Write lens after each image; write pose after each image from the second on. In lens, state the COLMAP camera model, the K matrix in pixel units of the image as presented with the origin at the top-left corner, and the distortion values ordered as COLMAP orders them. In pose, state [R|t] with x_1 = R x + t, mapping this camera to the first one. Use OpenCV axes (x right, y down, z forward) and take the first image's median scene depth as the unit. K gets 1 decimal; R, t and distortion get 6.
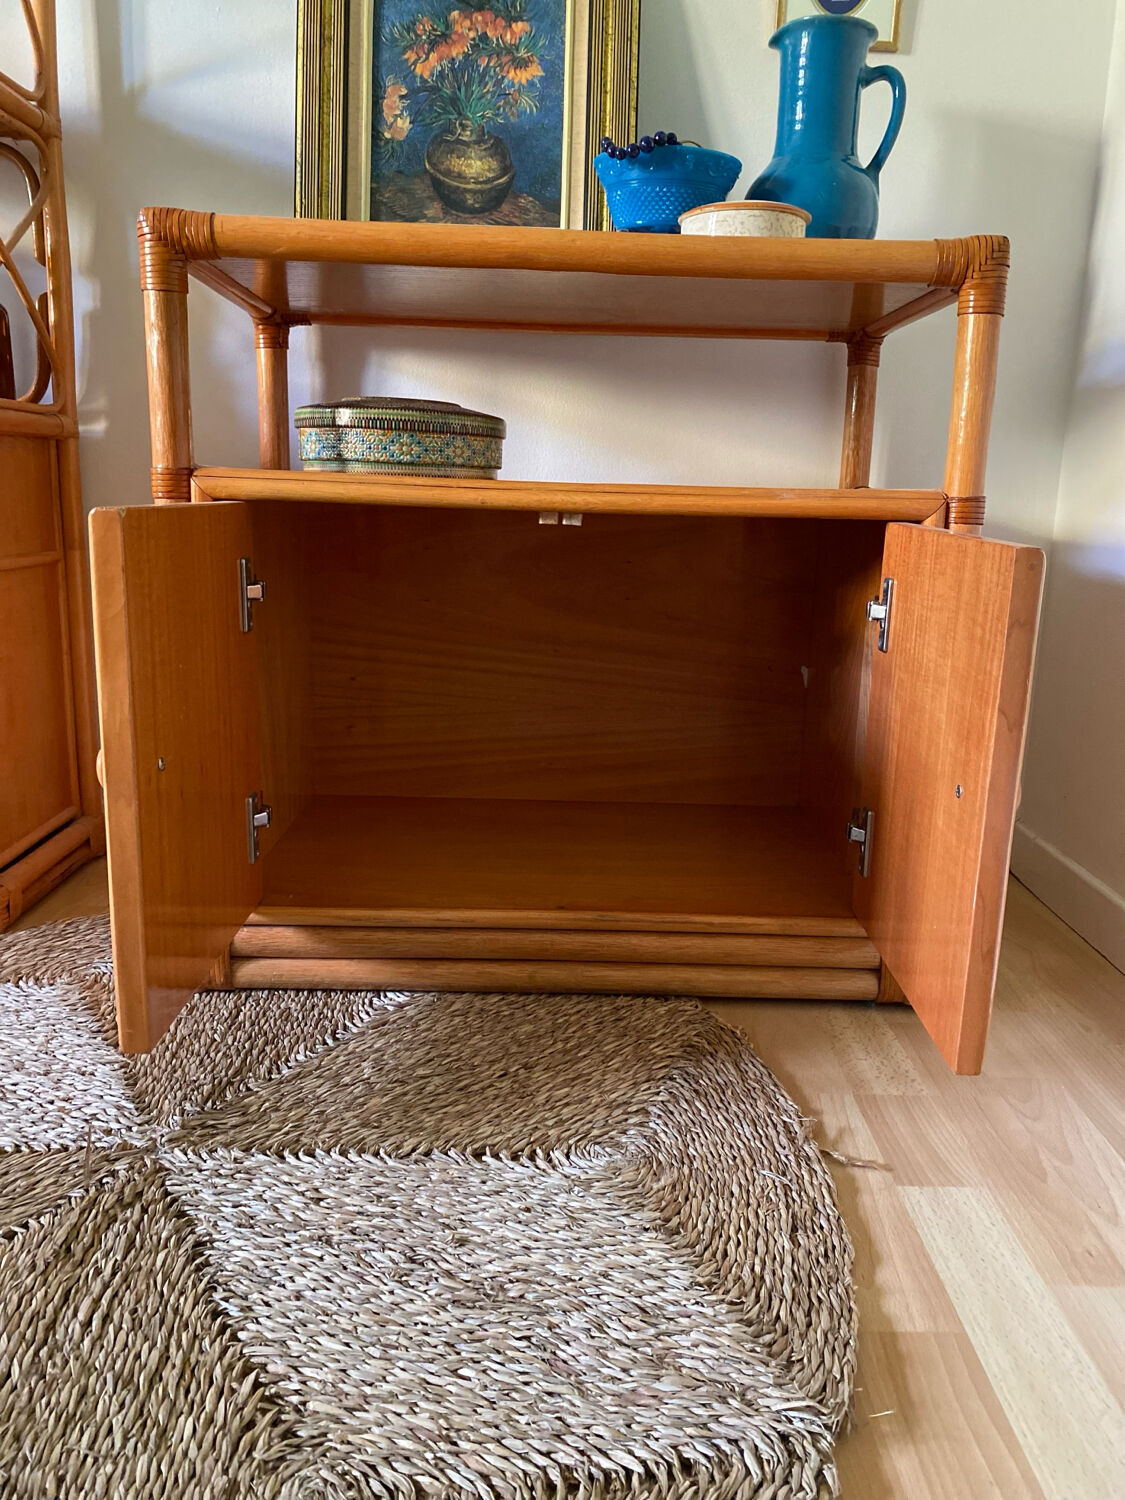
lens RADIAL K [[1140.6, 0, 573.1], [0, 1140.6, 736.2], [0, 0, 1]] dist [0.050522, -0.076350]
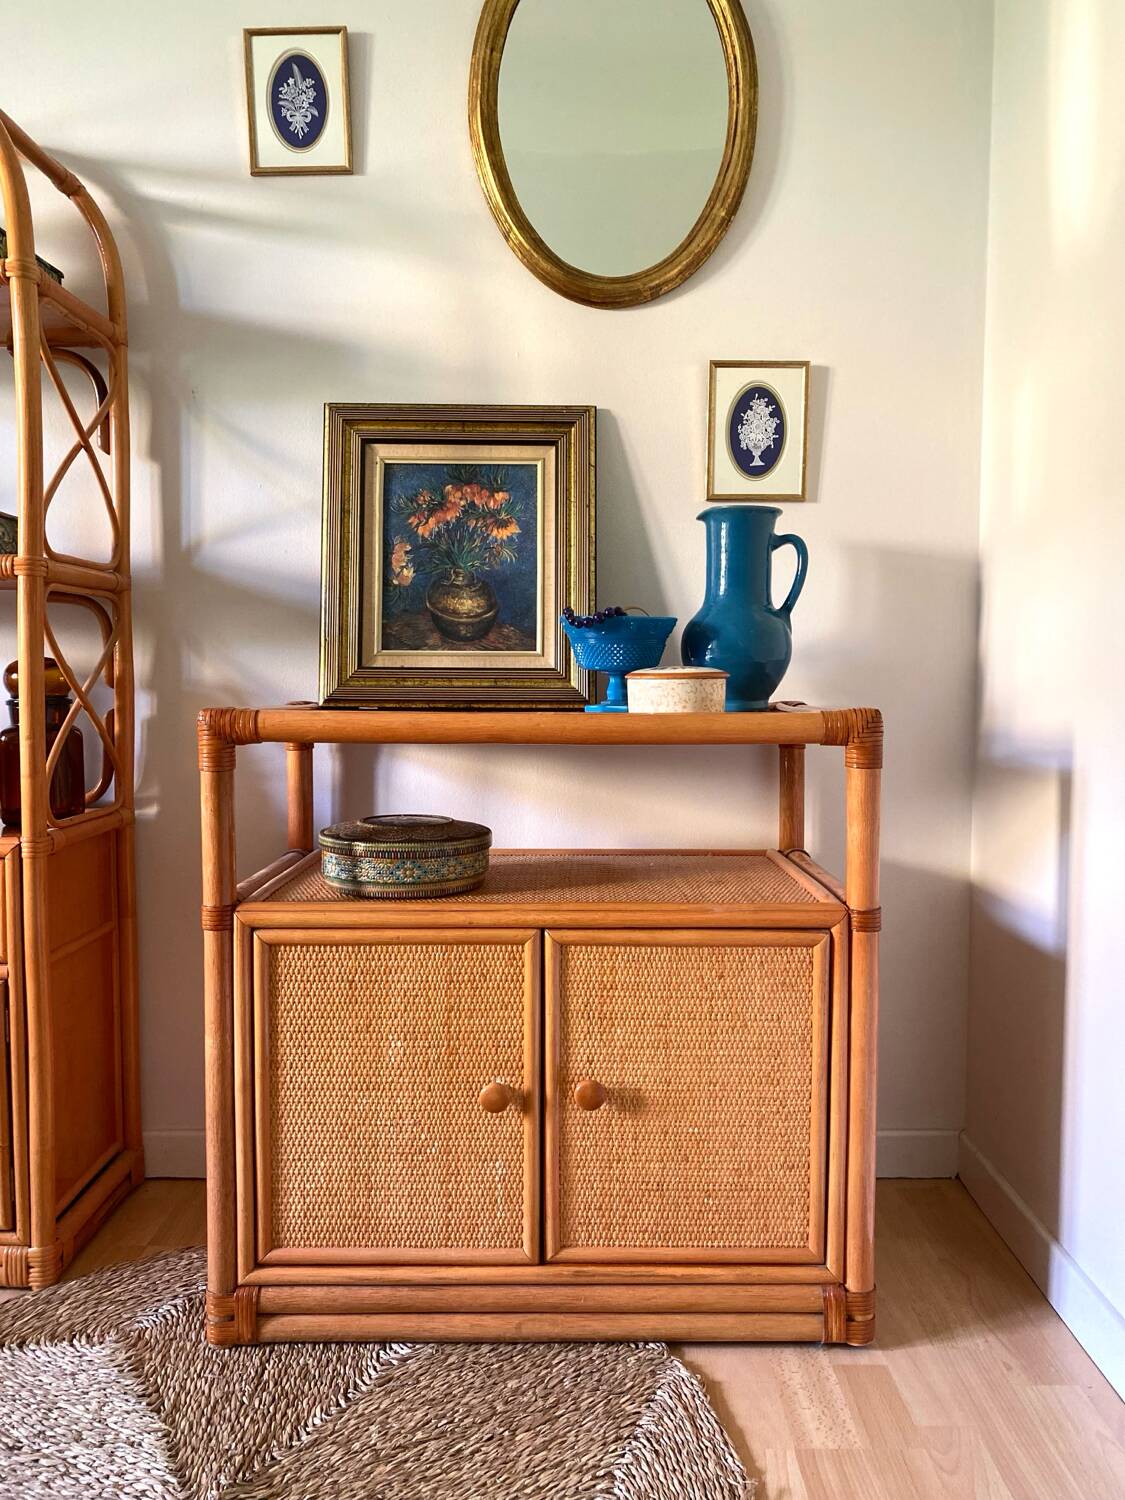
lens RADIAL K [[1125.5, 0, 573.4], [0, 1125.5, 745.6], [0, 0, 1]] dist [0.054625, -0.076513]
pose [[0.999548, -0.027095, -0.013057, 0.050933], [0.024866, 0.988672, -0.148020, -0.201819], [0.016920, 0.147628, 0.988898, -0.214499]]
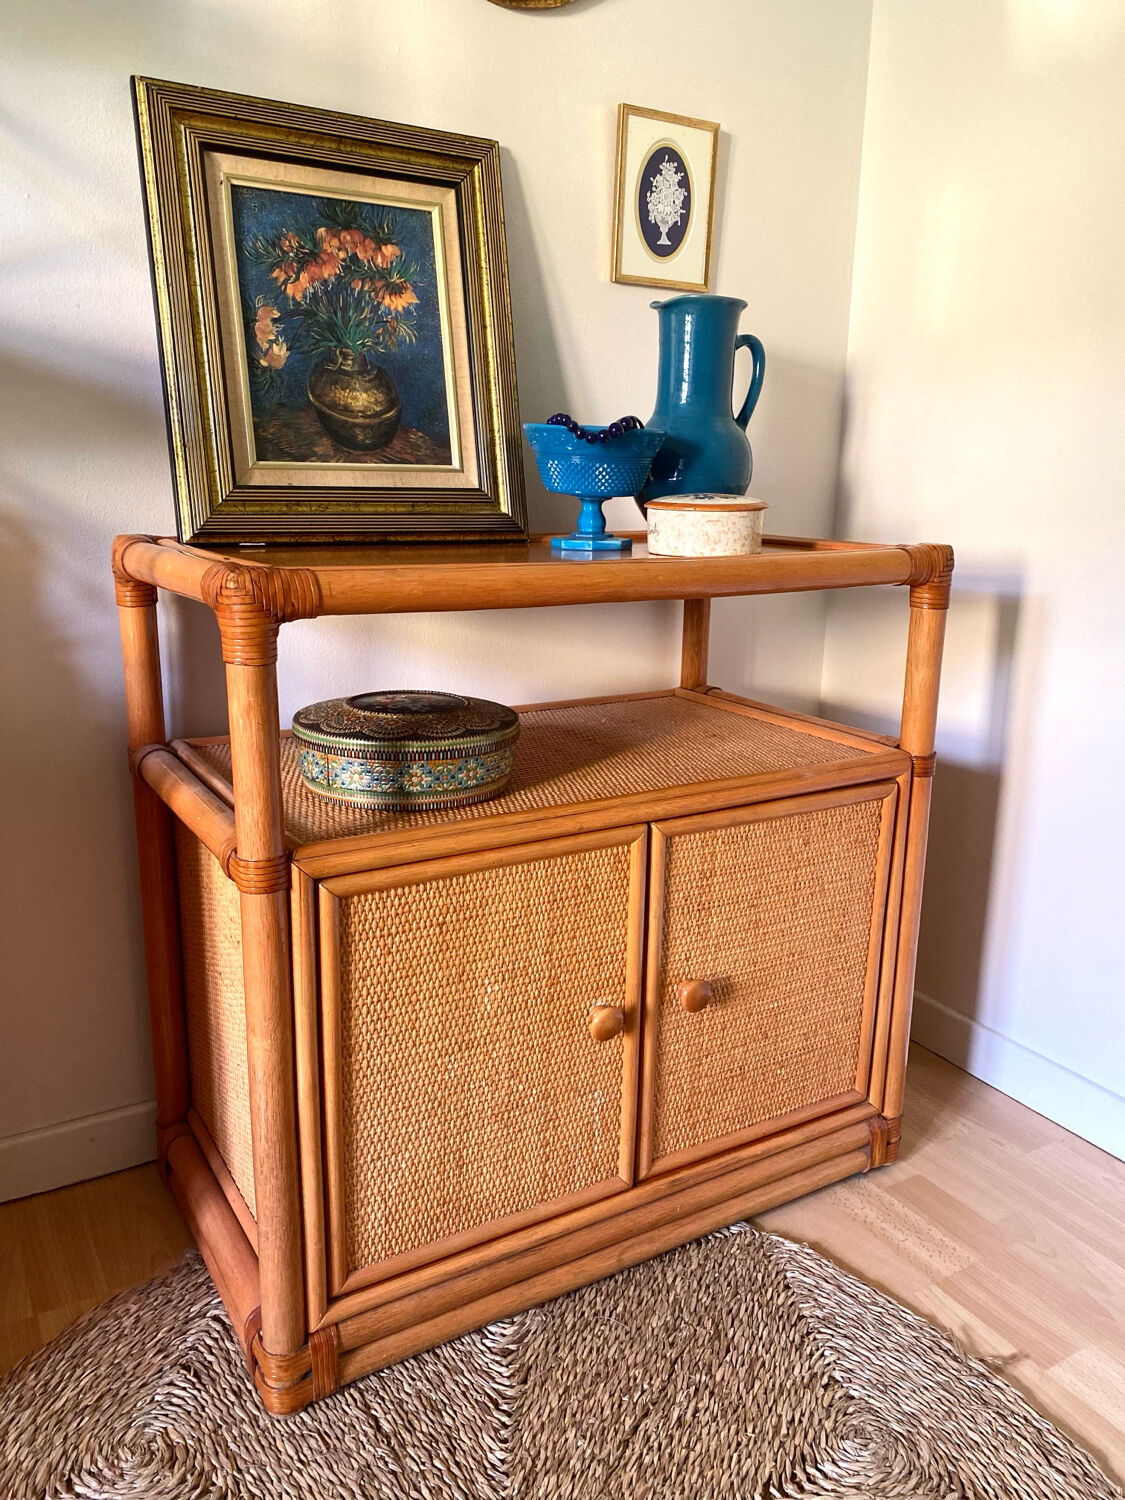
lens RADIAL K [[1136.8, 0, 561.6], [0, 1136.8, 730.8], [0, 0, 1]] dist [0.032968, -0.059716]
pose [[0.864909, -0.130479, 0.484673, -0.526707], [0.114301, 0.991451, 0.062937, -0.333612], [-0.488742, 0.000964, 0.872428, 0.147227]]
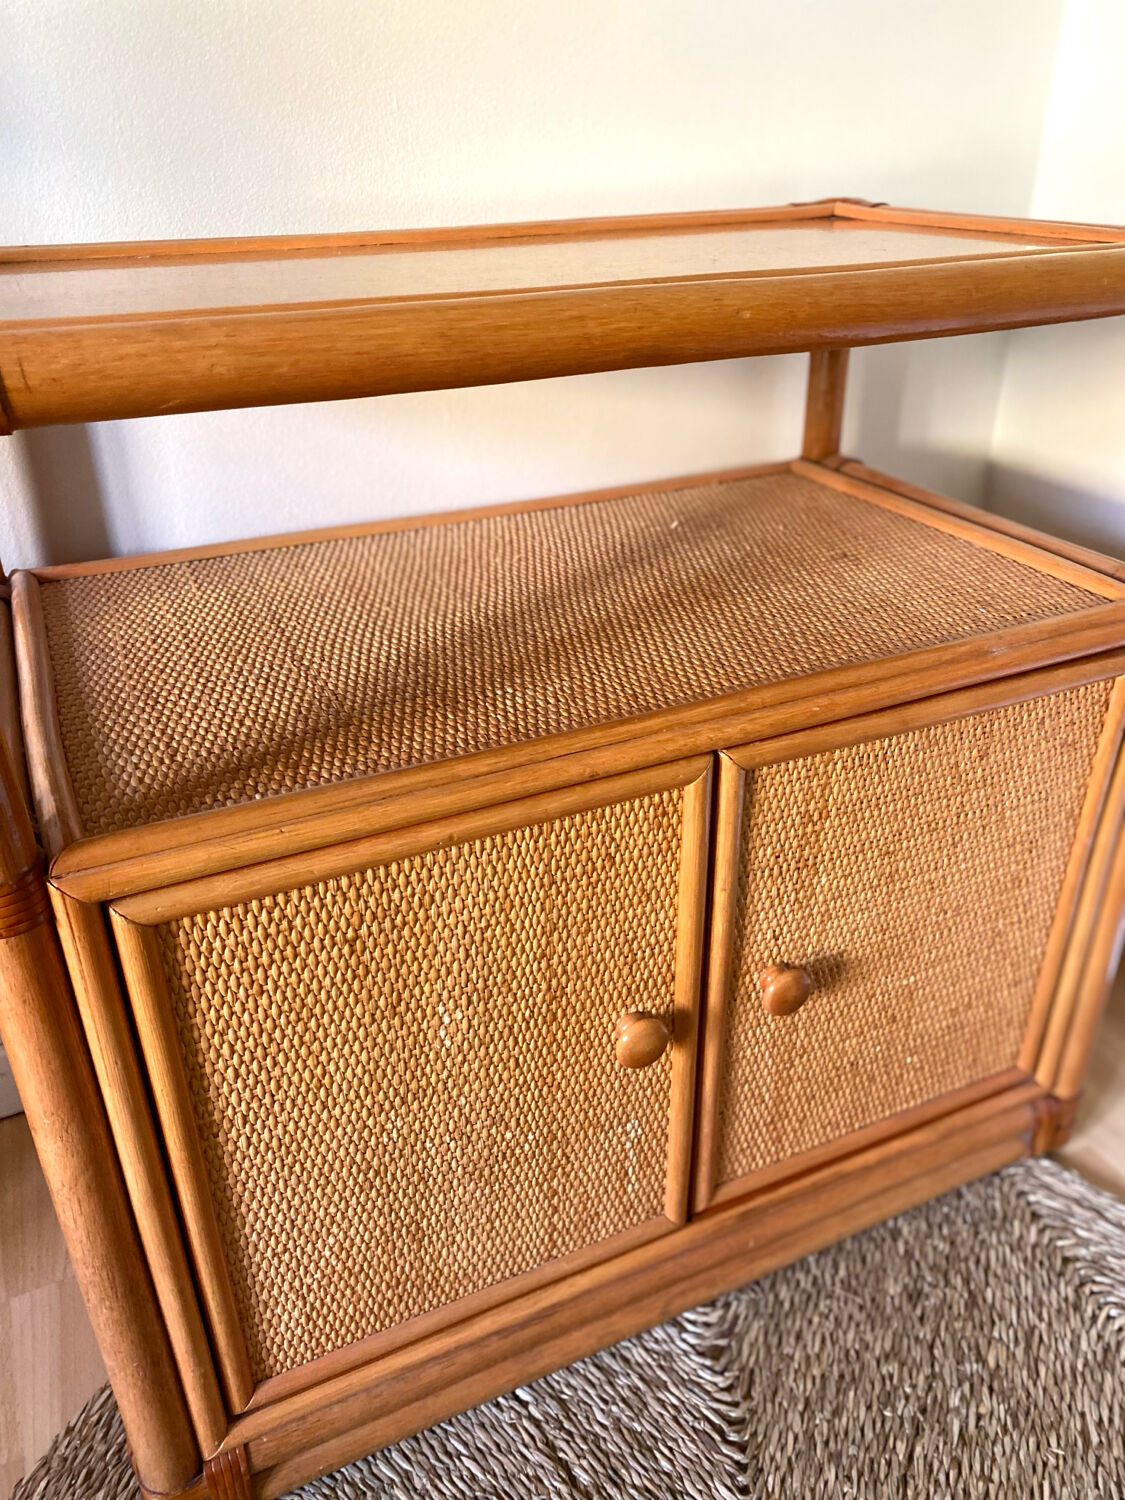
lens RADIAL K [[1140.6, 0, 573.1], [0, 1140.6, 736.2], [0, 0, 1]] dist [0.050522, -0.076350]
pose [[0.910946, -0.228485, 0.343470, -0.266597], [0.123108, 0.945234, 0.302288, -0.378479], [-0.393728, -0.233084, 0.889185, 0.470385]]
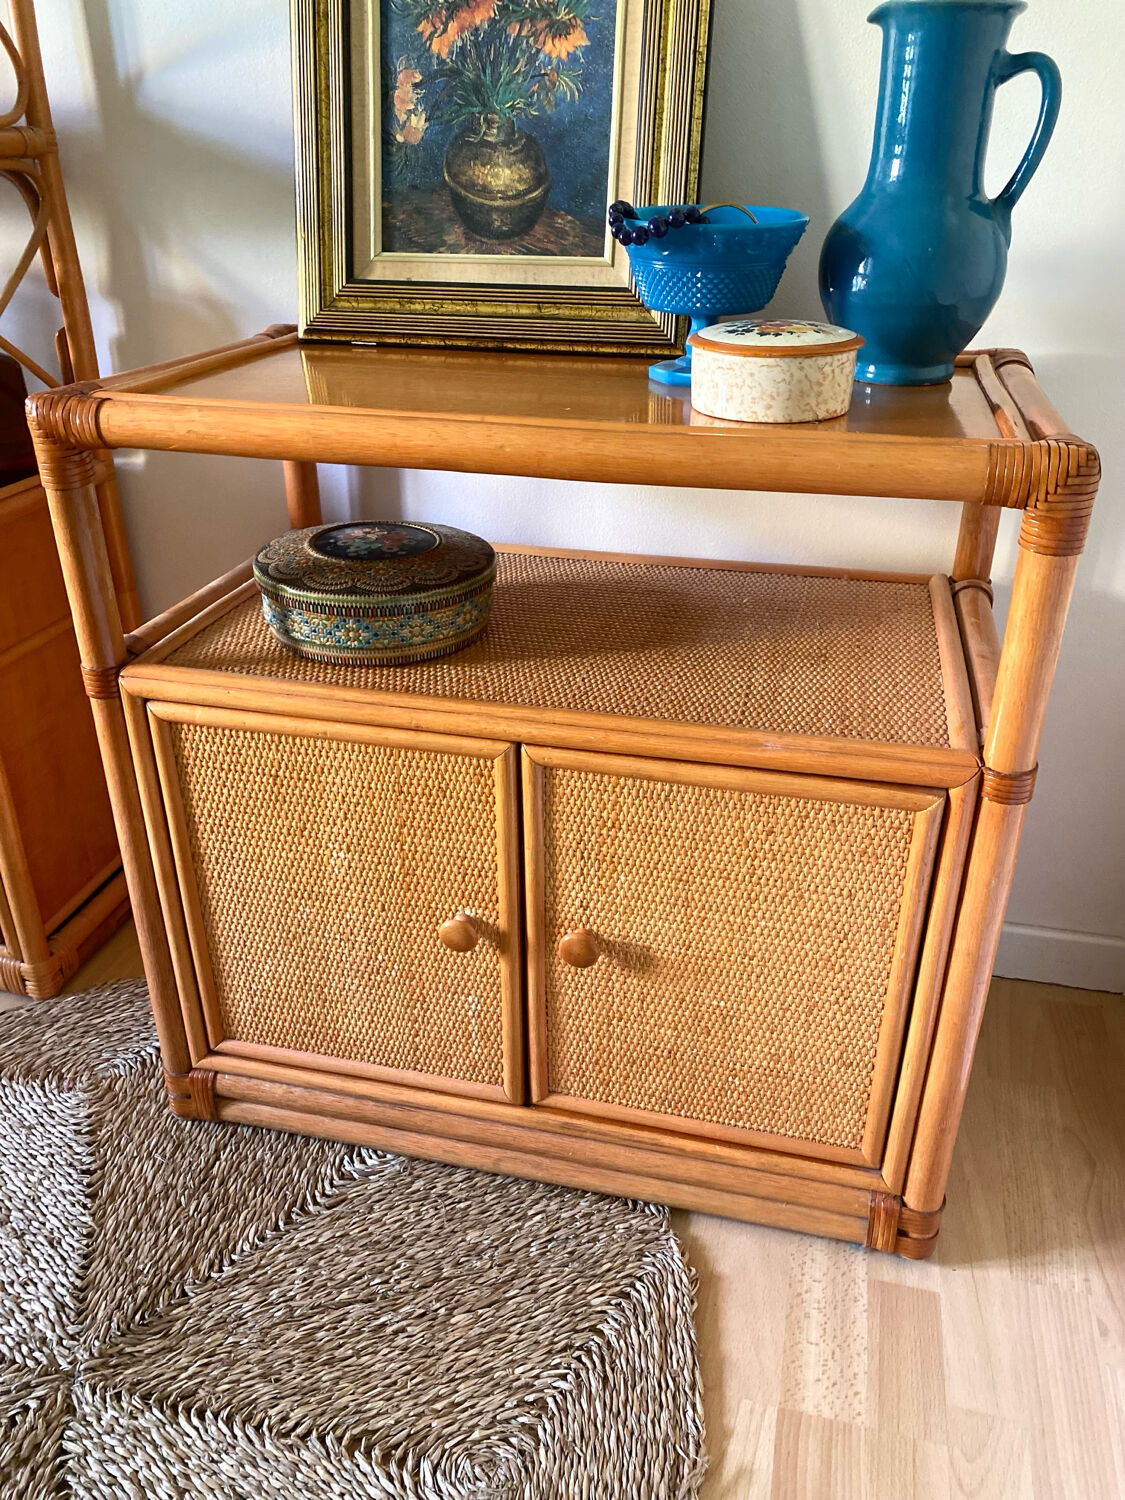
lens RADIAL K [[1140.6, 0, 573.1], [0, 1140.6, 736.2], [0, 0, 1]] dist [0.050522, -0.076350]
pose [[0.968505, 0.088727, -0.232649, 0.227496], [-0.025848, 0.965134, 0.260477, -0.405718], [0.247648, -0.246259, 0.937031, 0.200394]]
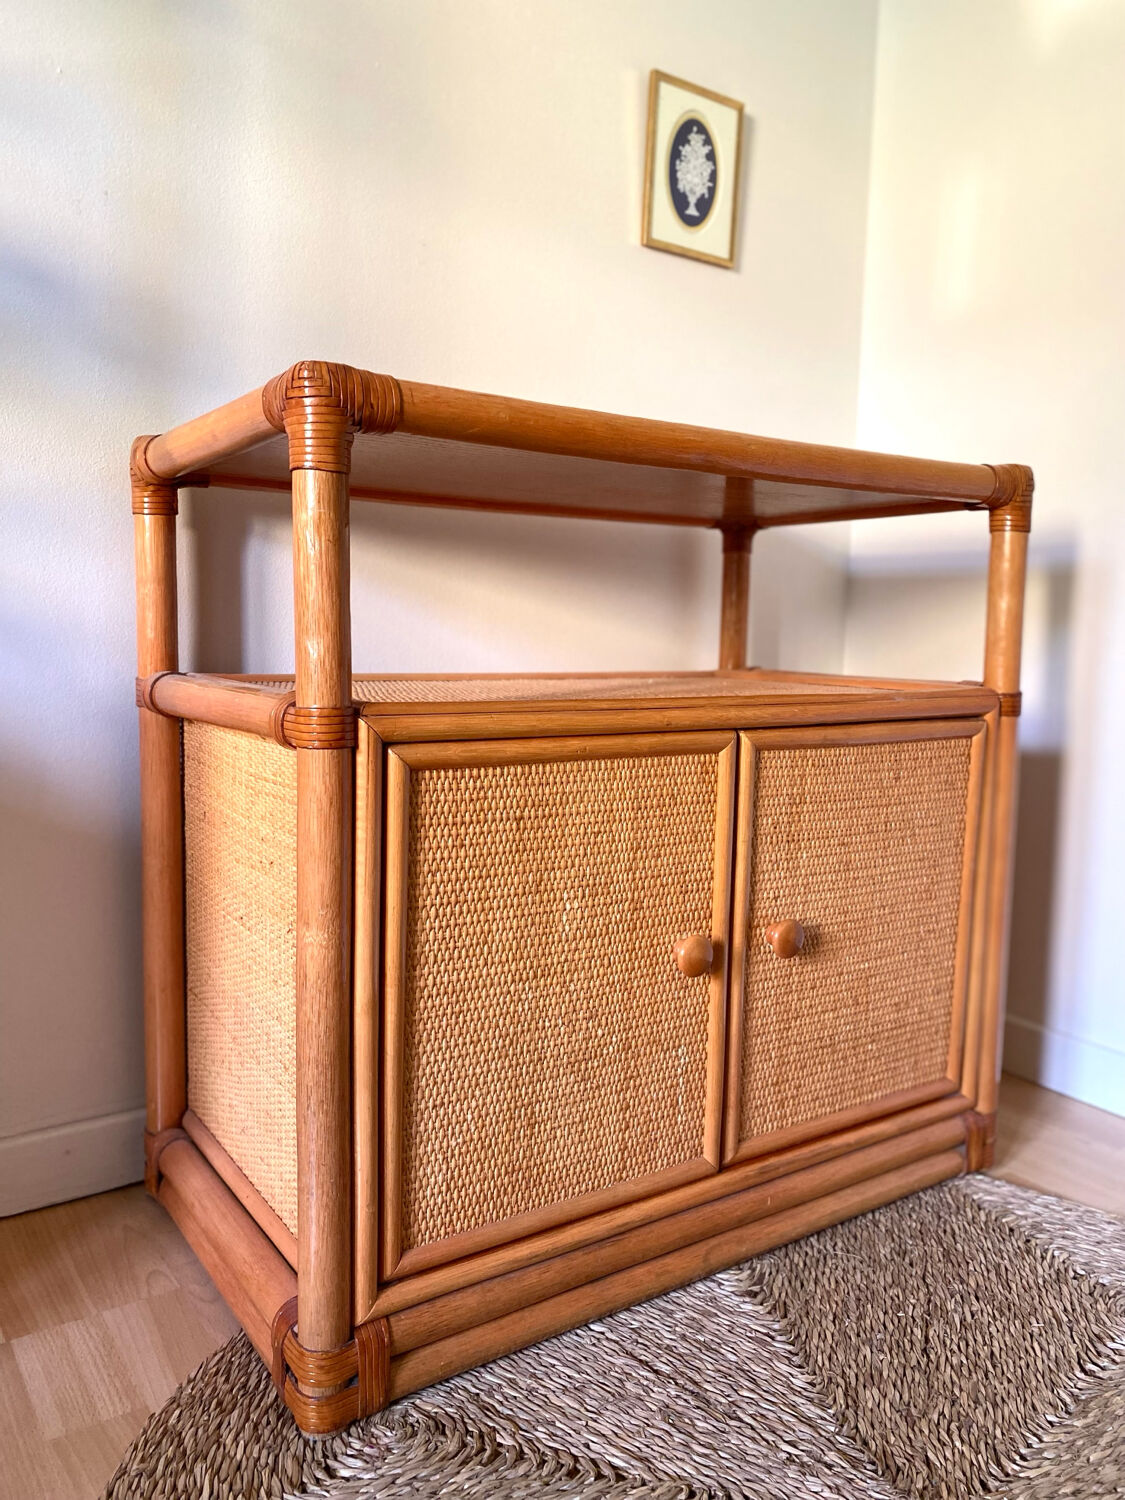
lens RADIAL K [[1131.2, 0, 570.5], [0, 1131.2, 742.3], [0, 0, 1]] dist [0.091904, -0.175184]
pose [[0.837376, -0.069891, 0.542140, -0.580302], [0.118593, 0.991398, -0.055367, -0.144601], [-0.533607, 0.110657, 0.838462, 0.298769]]
